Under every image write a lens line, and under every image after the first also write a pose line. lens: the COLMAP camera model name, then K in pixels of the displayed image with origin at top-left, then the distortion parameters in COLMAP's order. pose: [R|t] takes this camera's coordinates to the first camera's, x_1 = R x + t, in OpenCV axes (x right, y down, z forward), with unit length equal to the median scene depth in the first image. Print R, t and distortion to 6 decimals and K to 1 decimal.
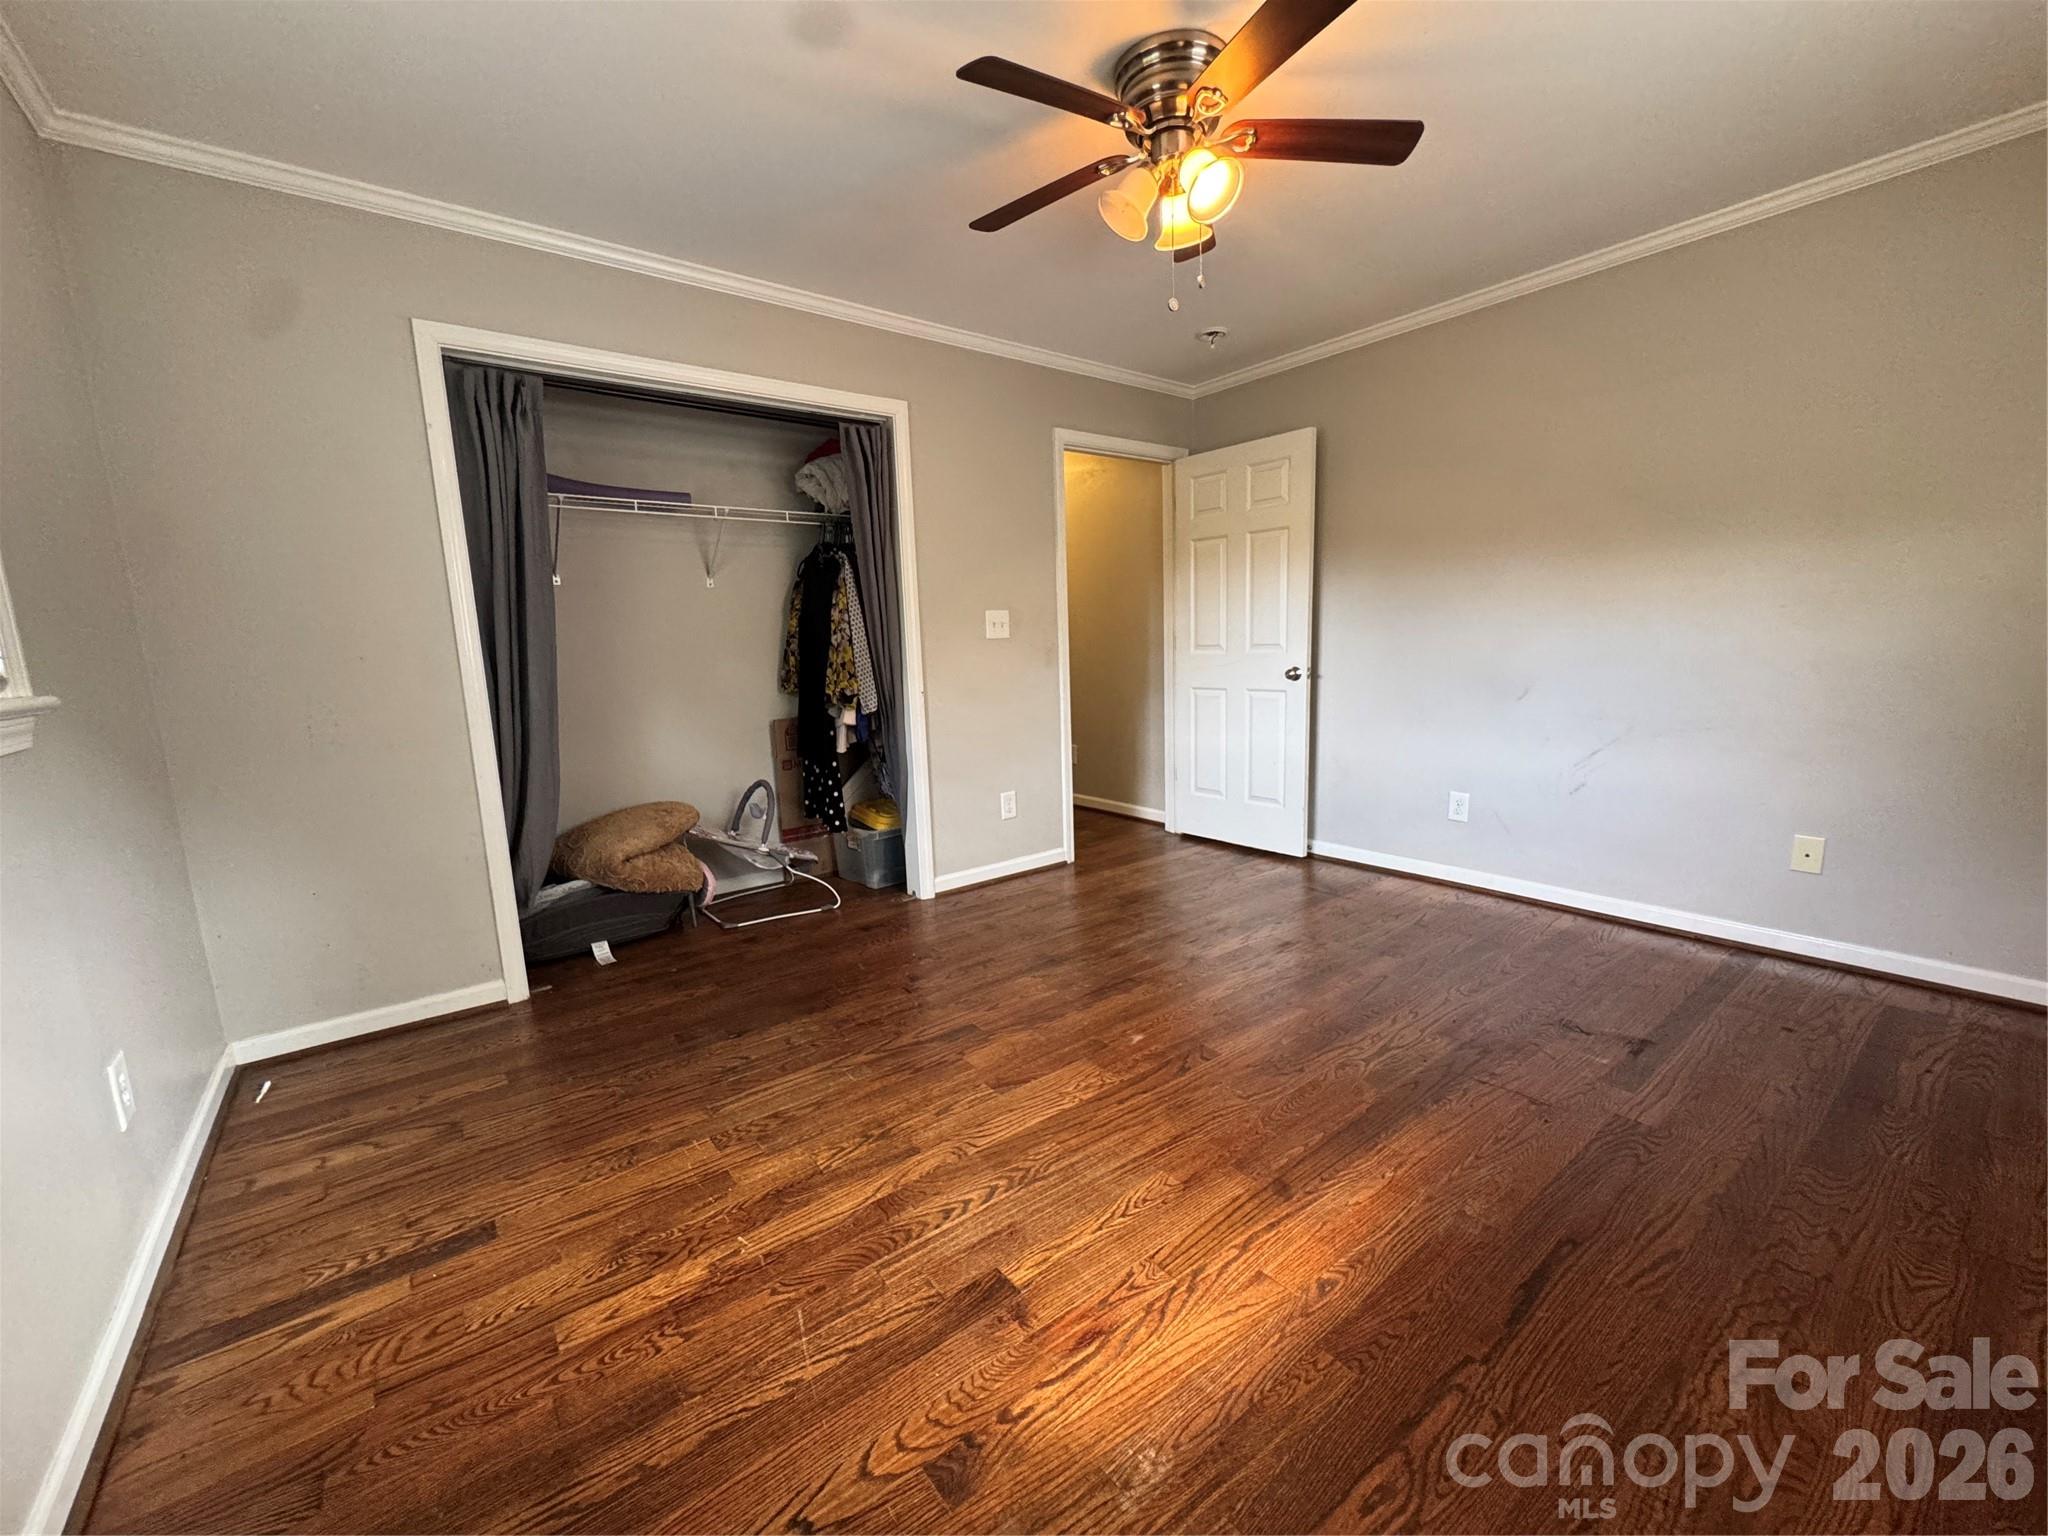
lens RADIAL K [[820.5, 0, 1024.0], [0, 820.5, 768.0], [0, 0, 1]] dist [-0.003690, 0.000263]
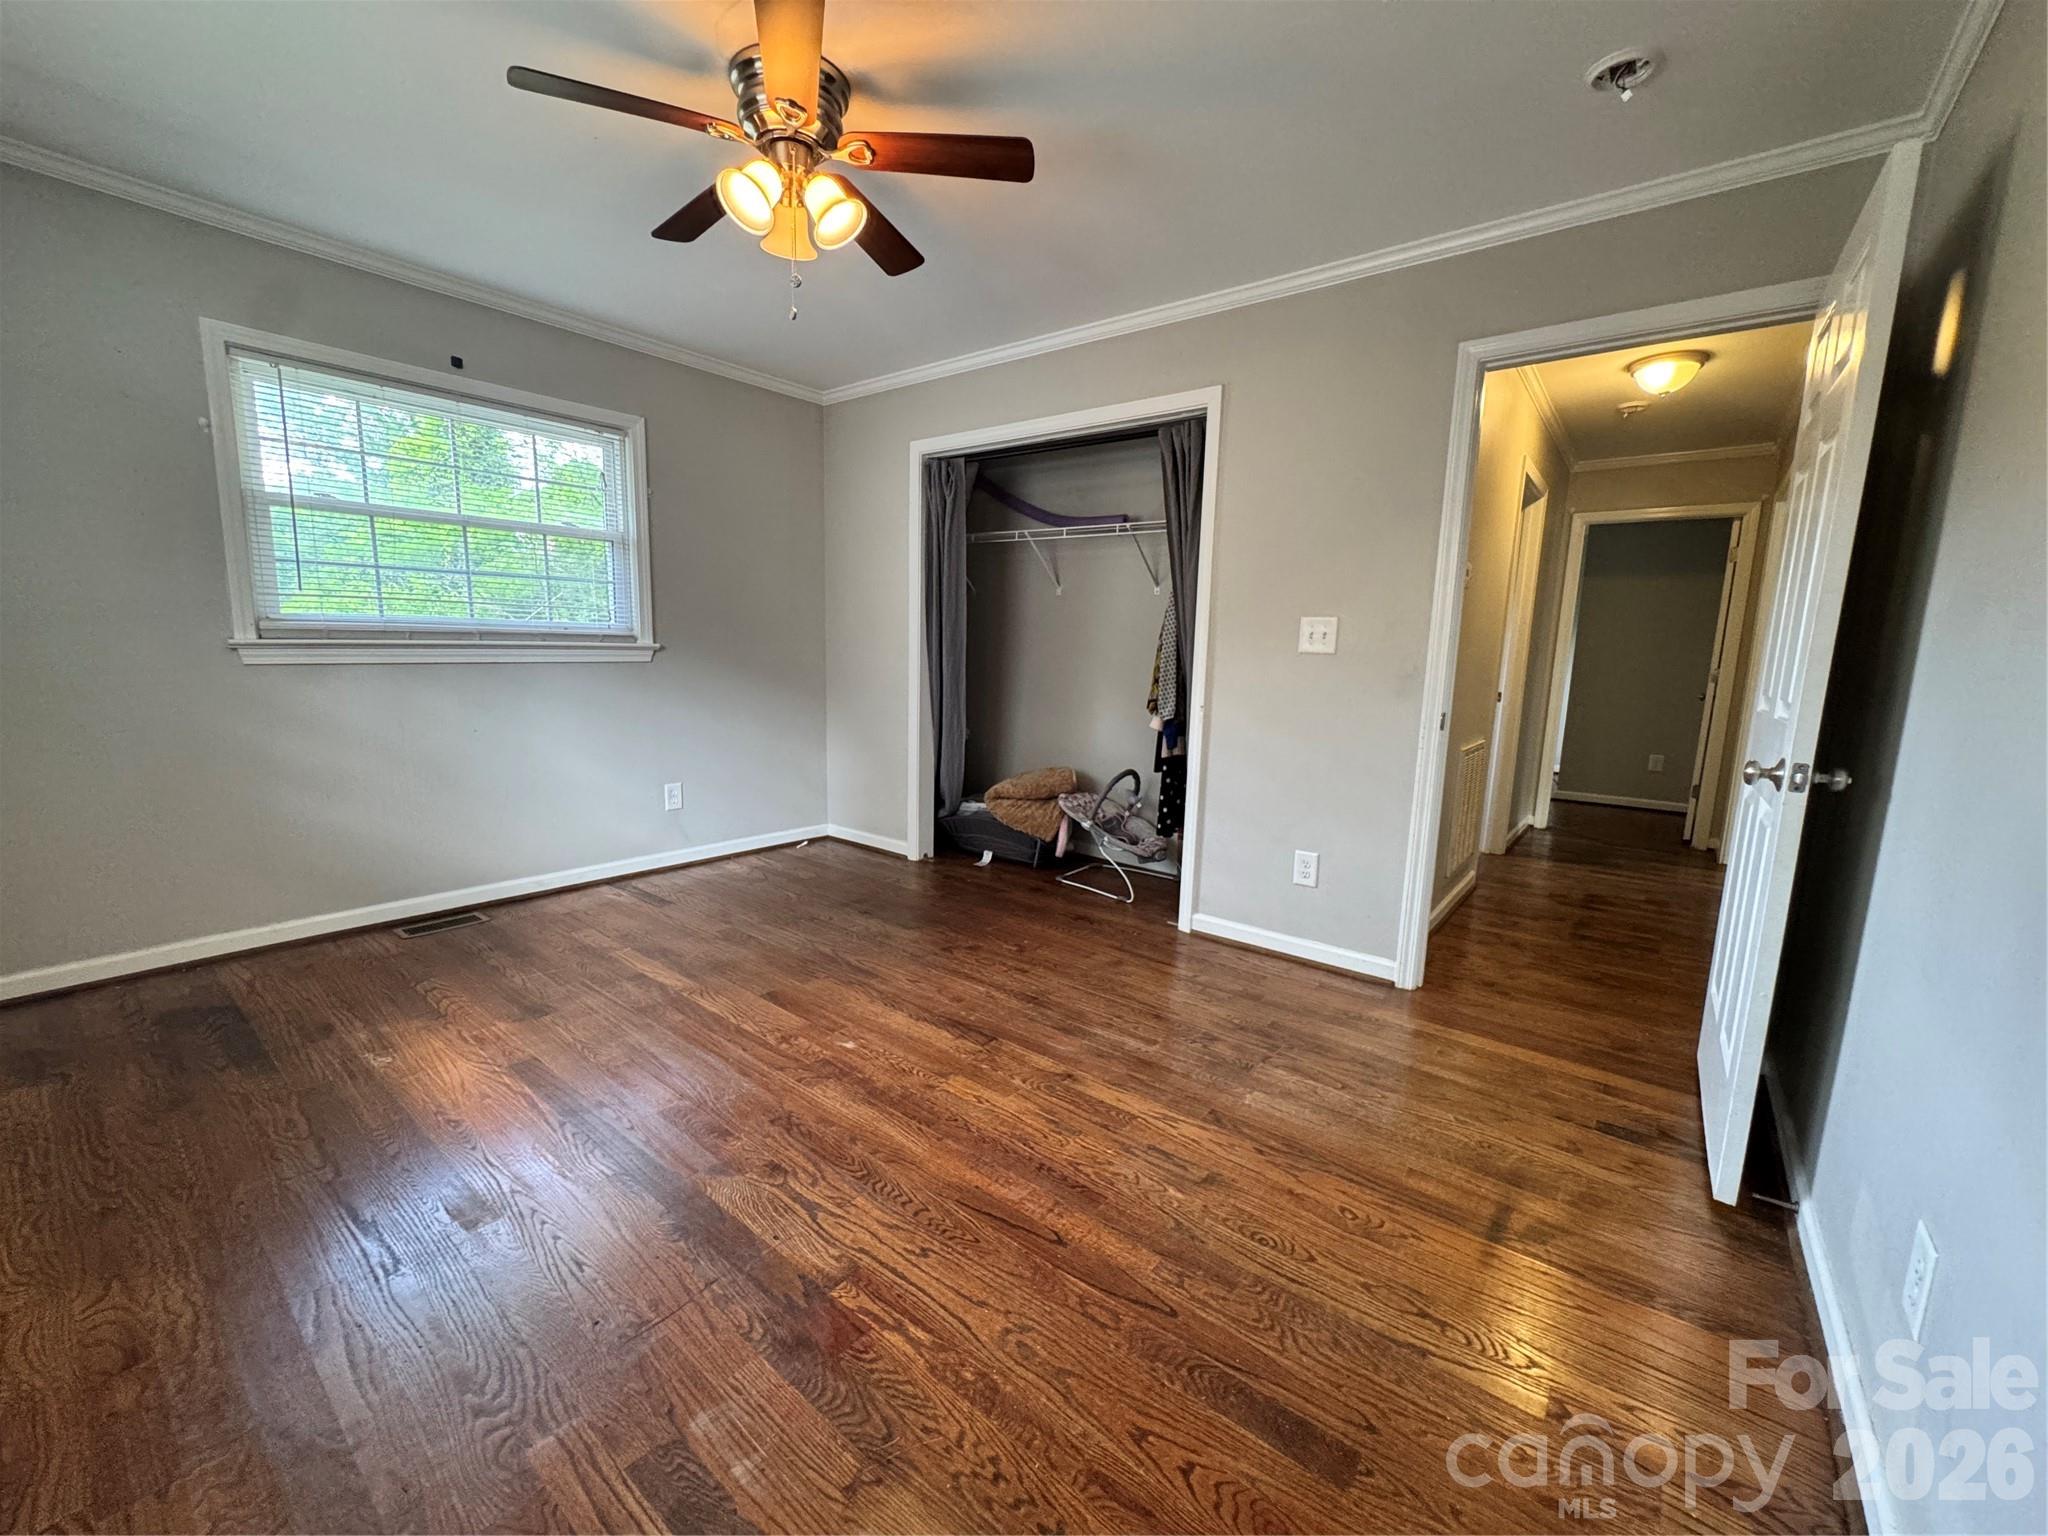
lens RADIAL K [[820.5, 0, 1024.0], [0, 820.5, 768.0], [0, 0, 1]] dist [-0.003690, 0.000263]
pose [[0.238300, 0.183825, -0.953636, 0.820819], [-0.188798, 0.971959, 0.140179, -0.135451], [0.952664, 0.146640, 0.266324, 0.676895]]
